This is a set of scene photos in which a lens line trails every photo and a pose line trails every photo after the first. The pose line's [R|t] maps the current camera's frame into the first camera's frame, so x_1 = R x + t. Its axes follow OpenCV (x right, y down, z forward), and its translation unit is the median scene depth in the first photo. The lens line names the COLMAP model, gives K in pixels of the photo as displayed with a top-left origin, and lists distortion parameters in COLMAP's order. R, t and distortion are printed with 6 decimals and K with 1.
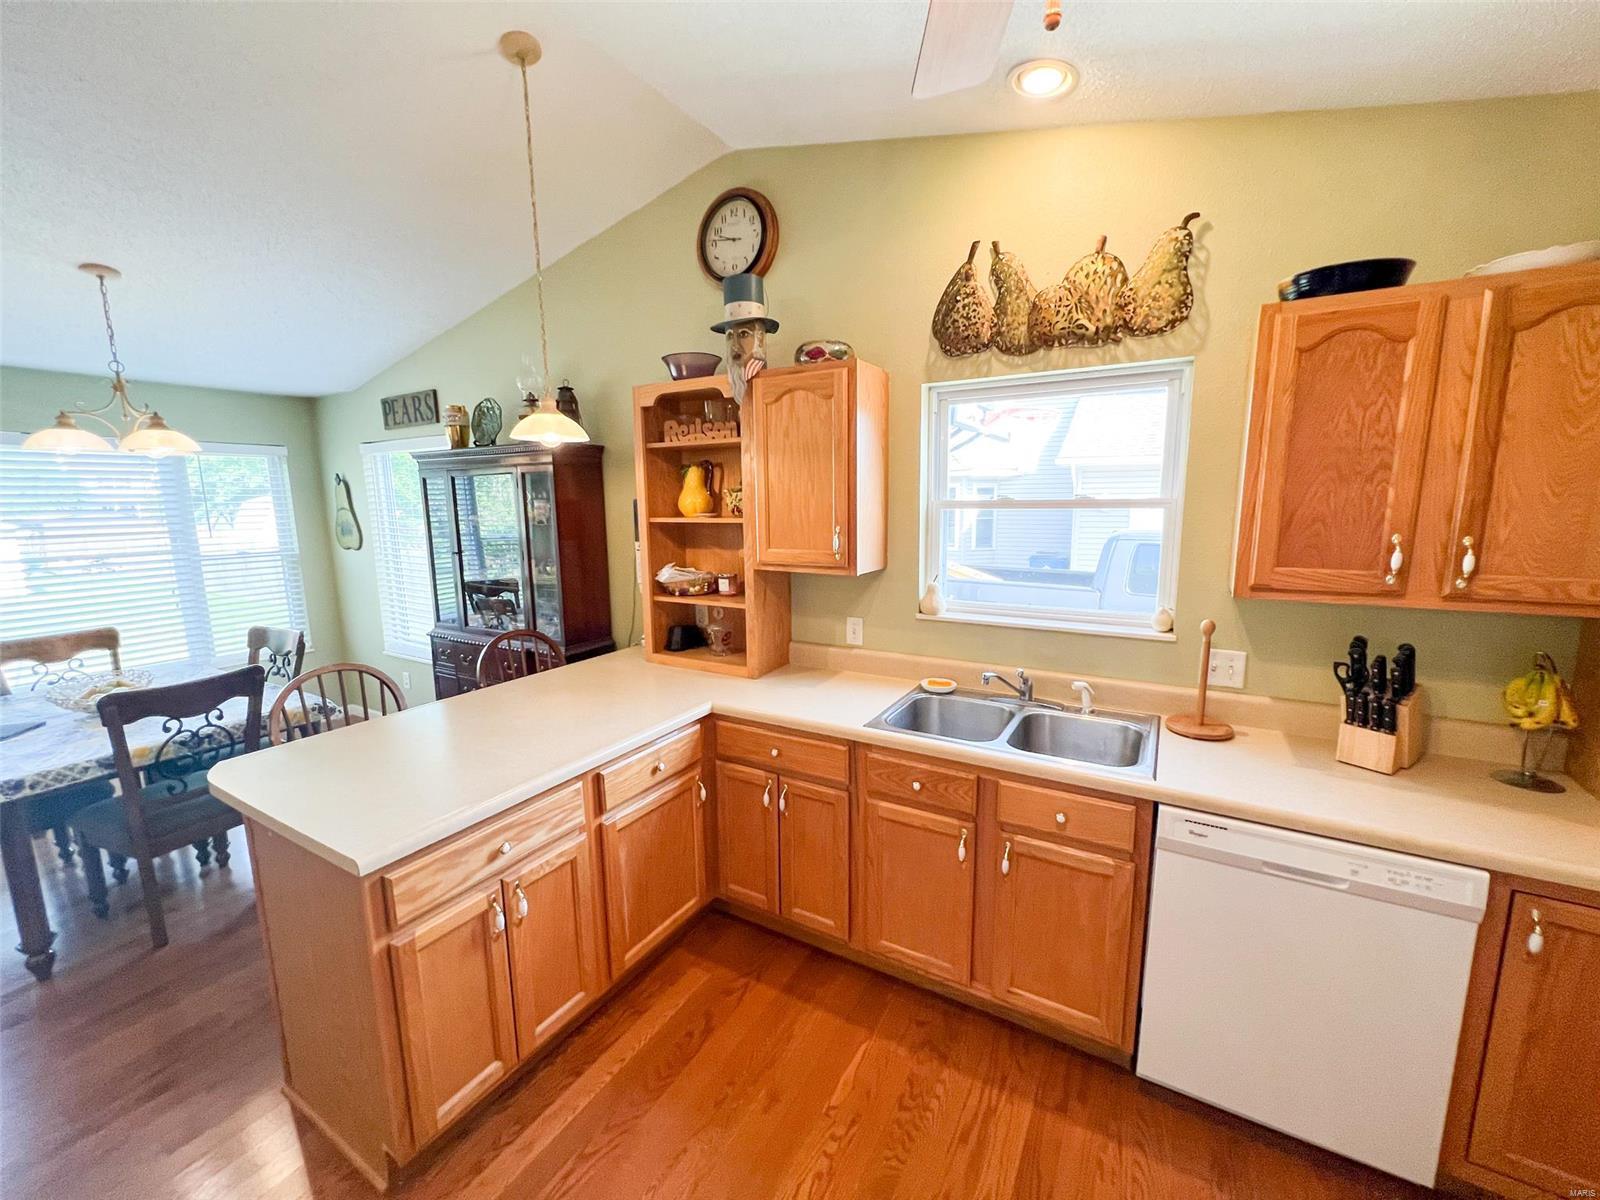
lens RADIAL K [[646.1, 0, 800.0], [0, 646.1, 600.0], [0, 0, 1]] dist [-0.000514, 0.000052]
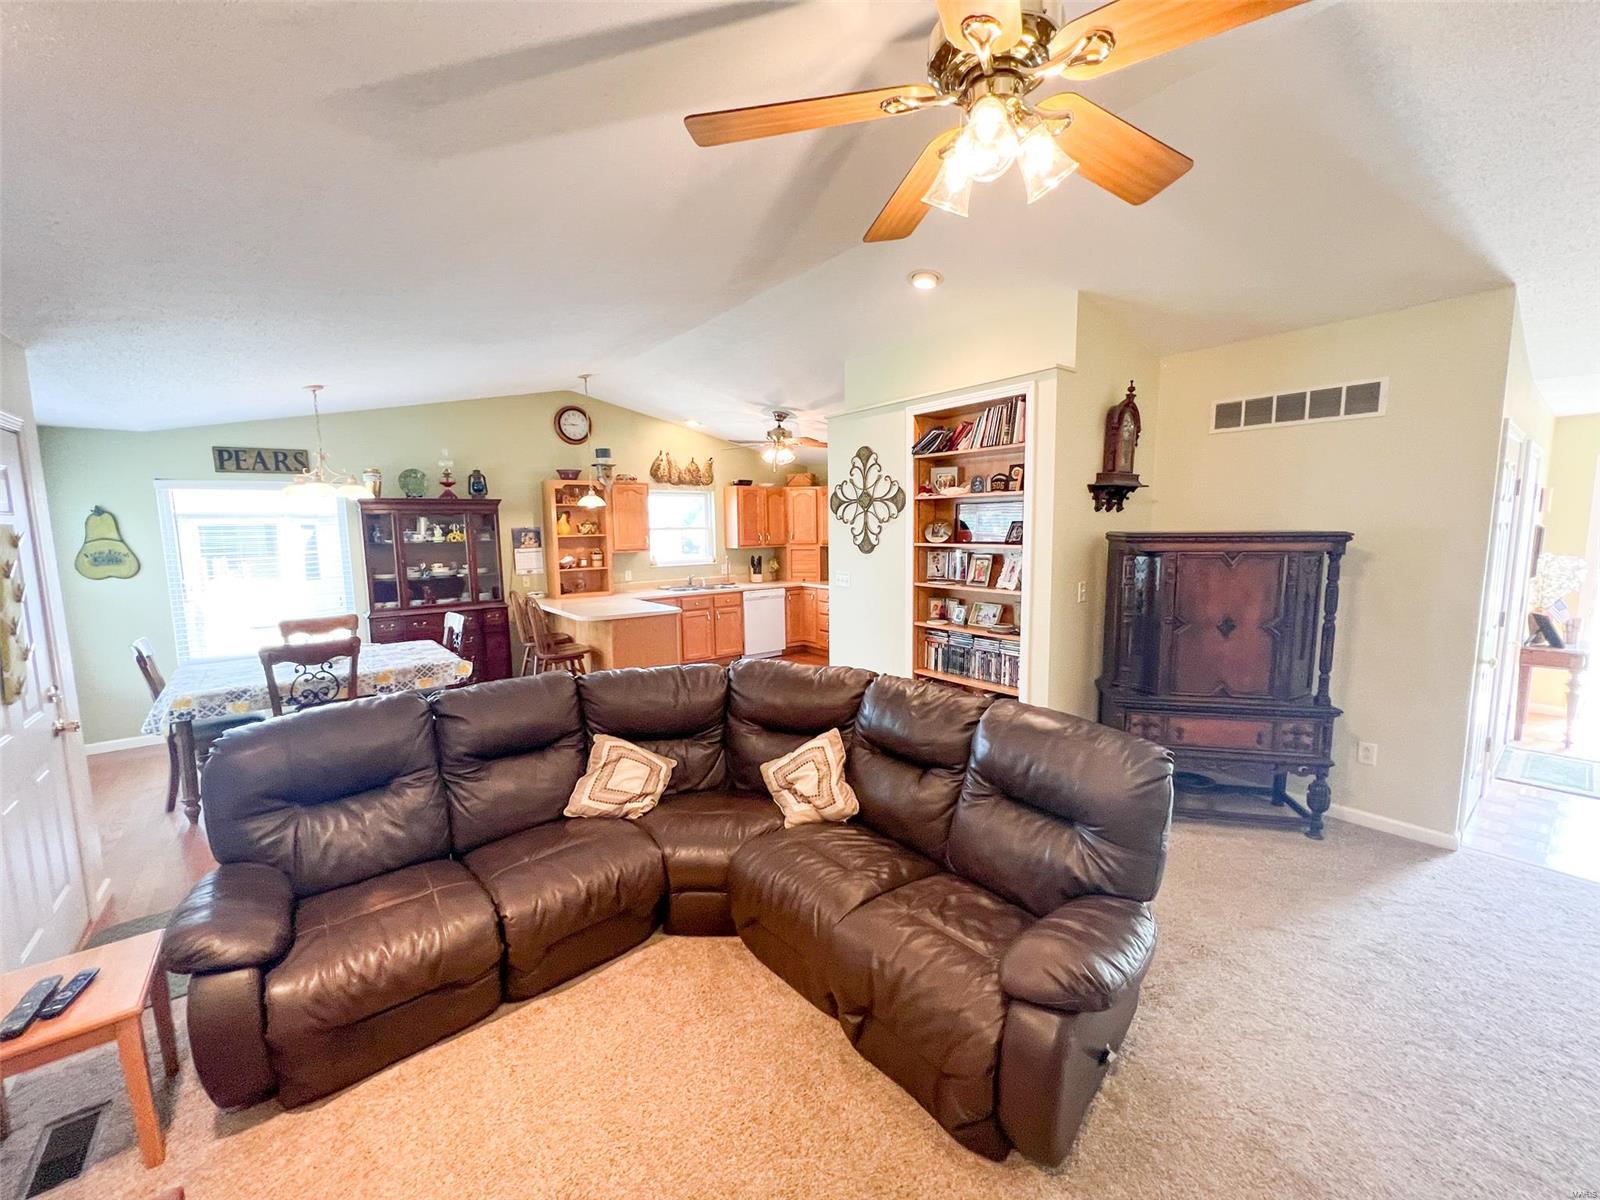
lens RADIAL K [[646.1, 0, 800.0], [0, 646.1, 600.0], [0, 0, 1]] dist [-0.000514, 0.000052]
pose [[0.352602, -0.102100, 0.930187, -2.505549], [0.155671, 0.986579, 0.049280, 0.144827], [-0.922734, 0.127427, 0.363764, -0.728613]]
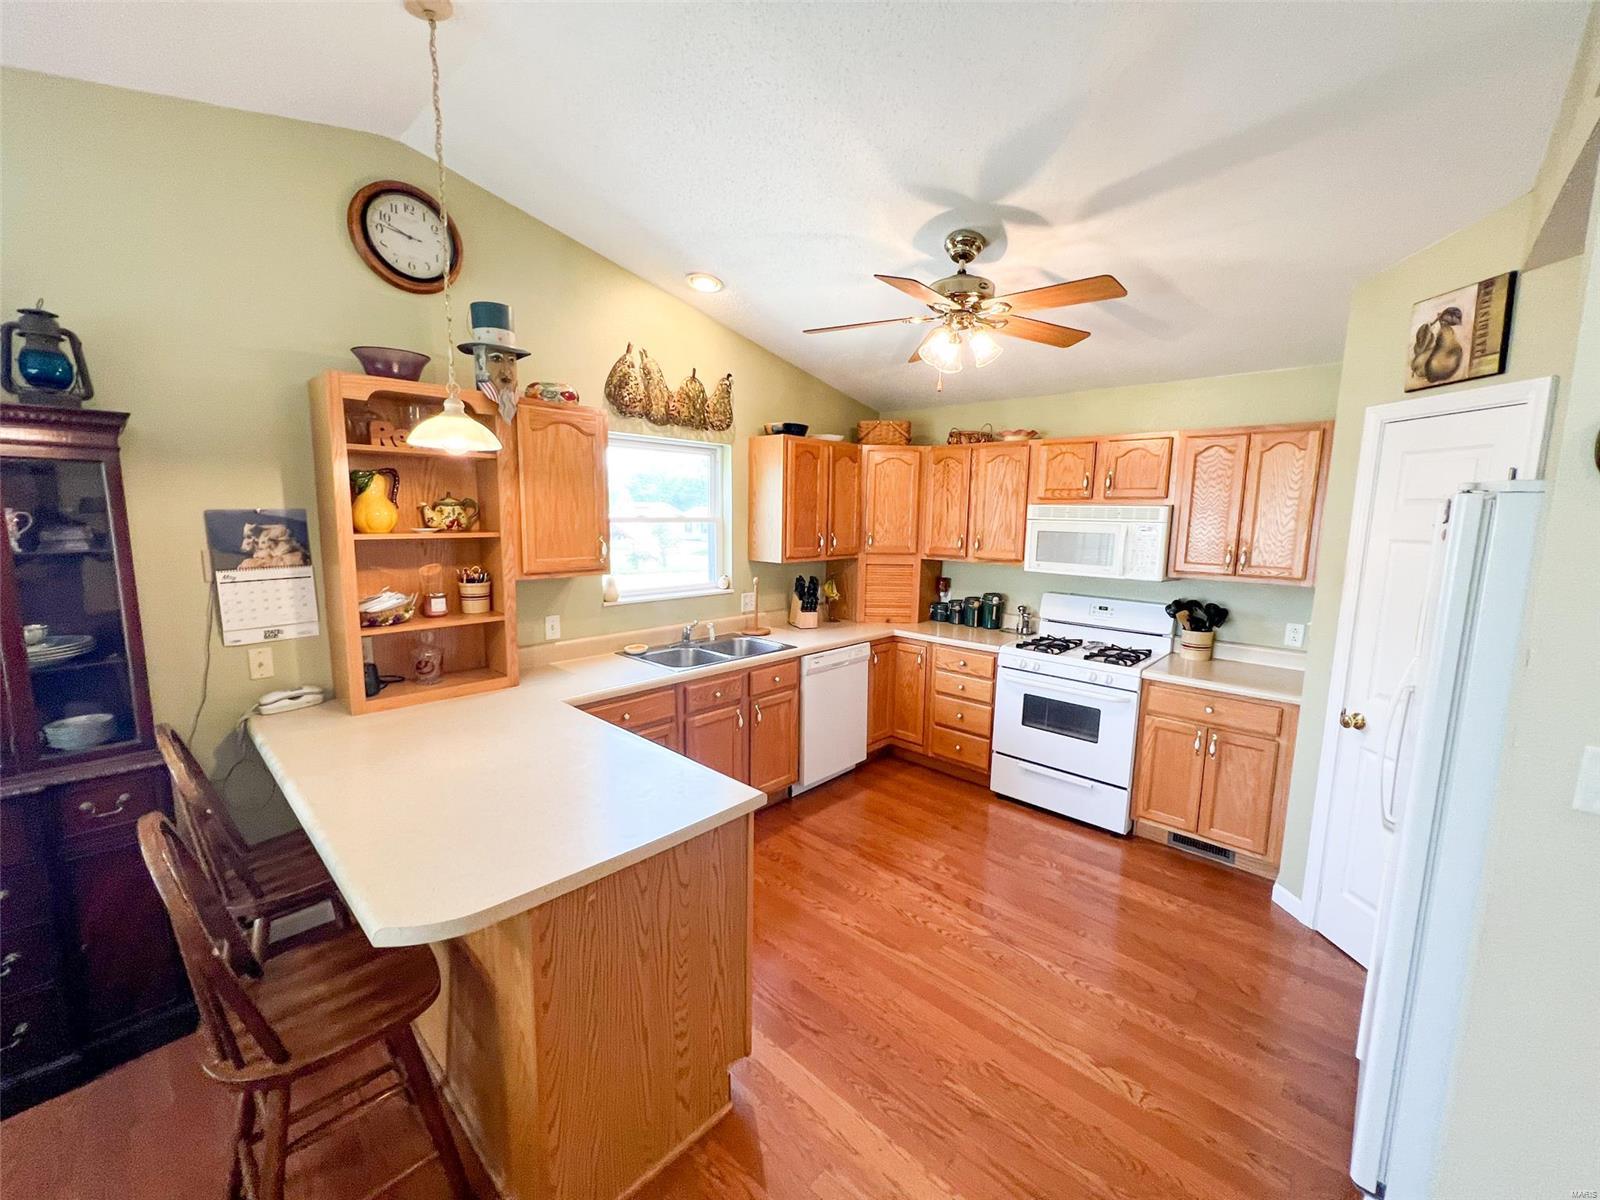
lens RADIAL K [[646.1, 0, 800.0], [0, 646.1, 600.0], [0, 0, 1]] dist [-0.000514, 0.000052]
pose [[0.206404, -0.117896, 0.971338, -1.090066], [0.136170, 0.986515, 0.090803, -0.052654], [-0.968945, 0.113525, 0.219675, 0.346689]]
